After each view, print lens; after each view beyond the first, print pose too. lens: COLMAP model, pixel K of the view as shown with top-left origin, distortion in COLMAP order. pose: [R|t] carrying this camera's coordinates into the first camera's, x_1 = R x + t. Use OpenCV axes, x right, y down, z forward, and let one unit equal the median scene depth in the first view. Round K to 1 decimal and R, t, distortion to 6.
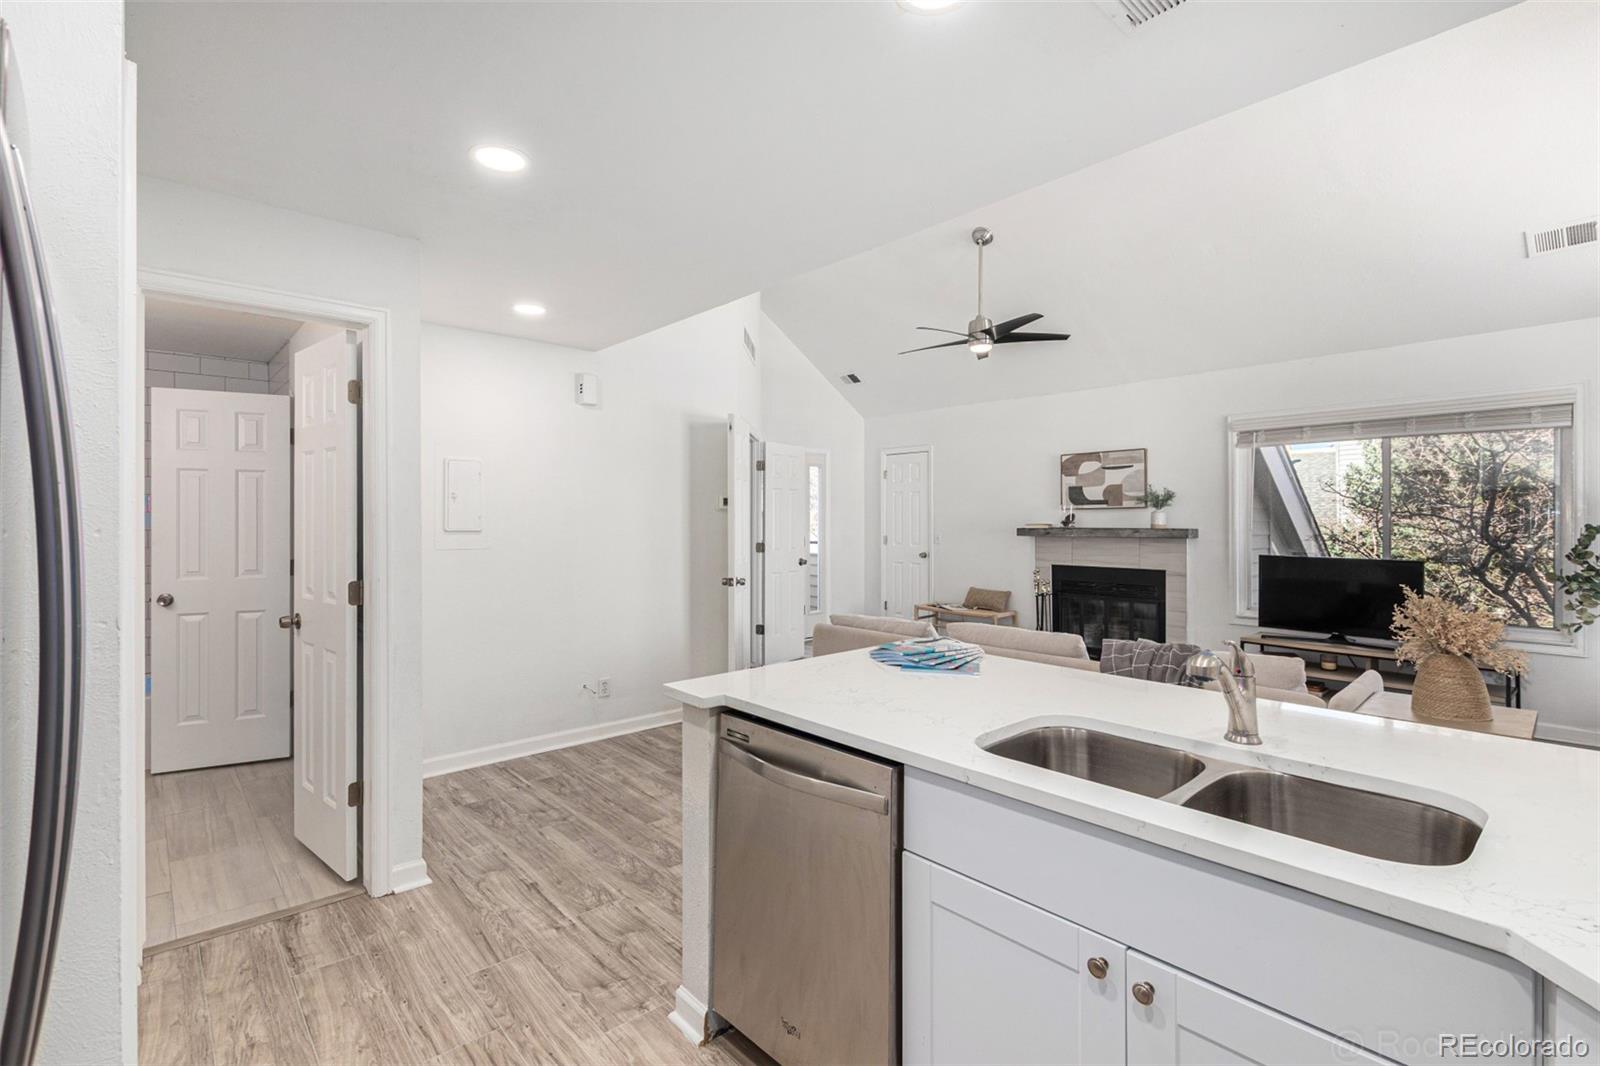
lens RADIAL K [[737.1, 0, 796.8], [0, 737.1, 517.6], [0, 0, 1]] dist [0.003985, 0.000419]
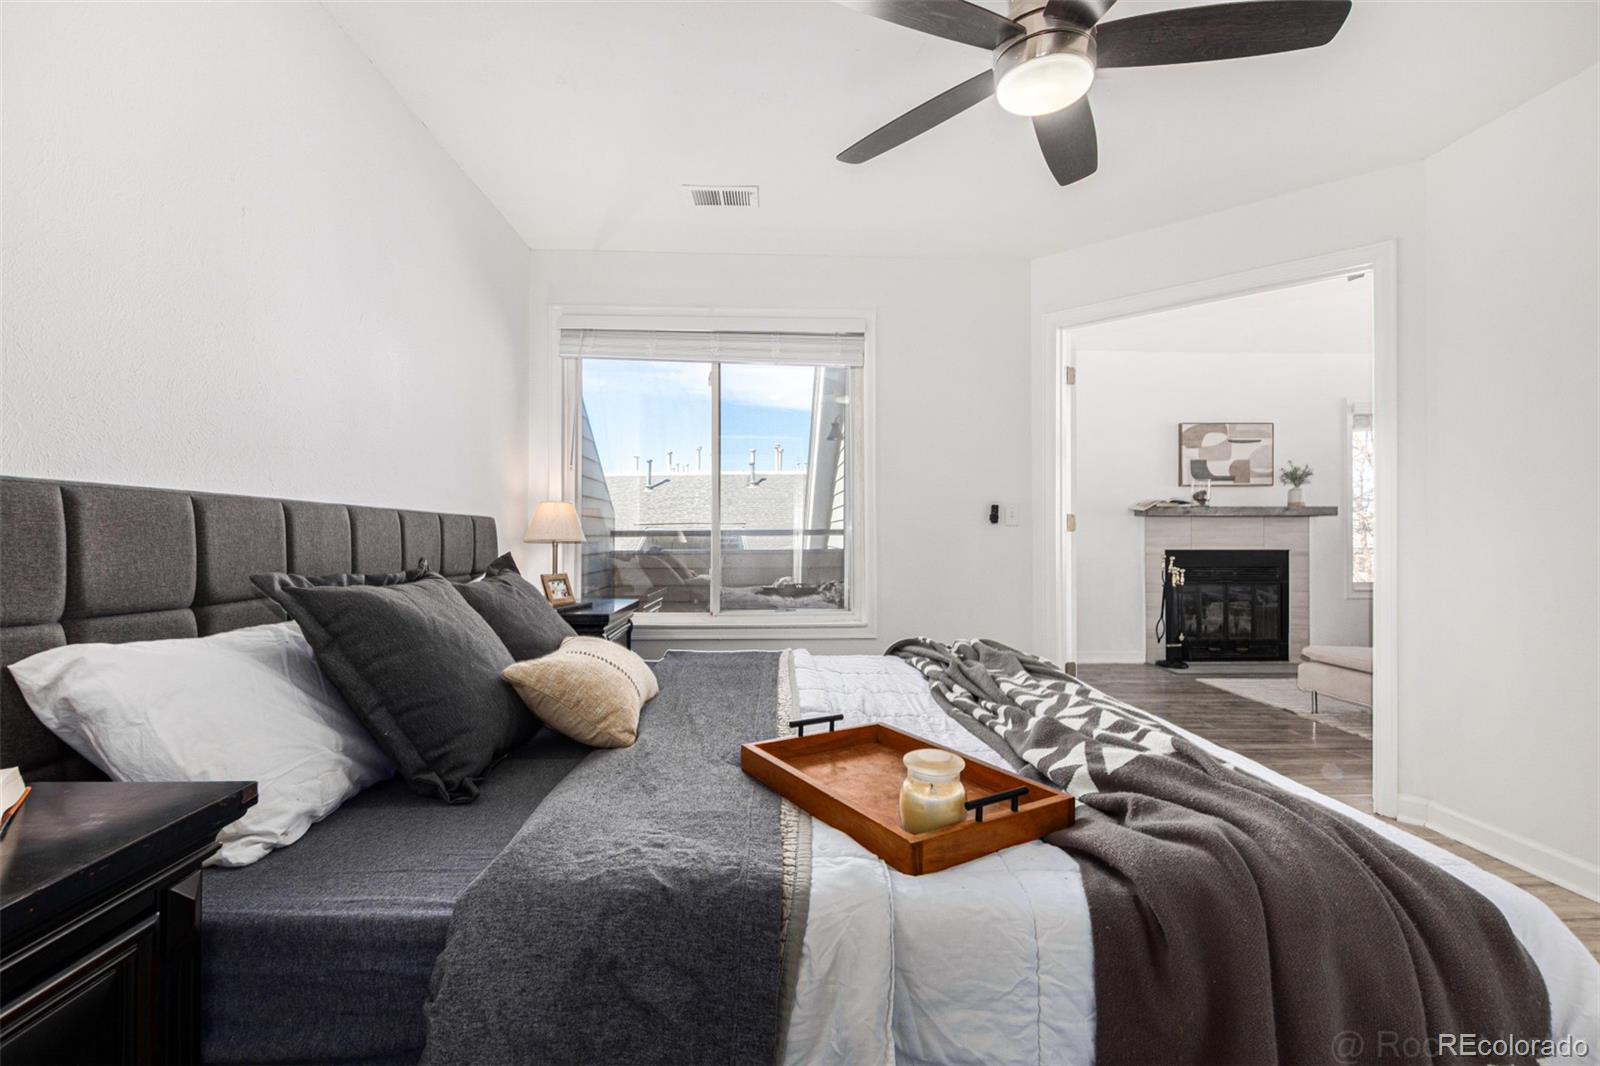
lens RADIAL K [[727.6, 0, 797.6], [0, 727.6, 534.6], [0, 0, 1]] dist [0.004517, -0.001994]
pose [[0.636906, 0.005284, 0.770923, -0.641698], [-0.003174, 0.999986, -0.004232, 0.056009], [-0.770935, 0.000248, 0.636914, 0.868326]]
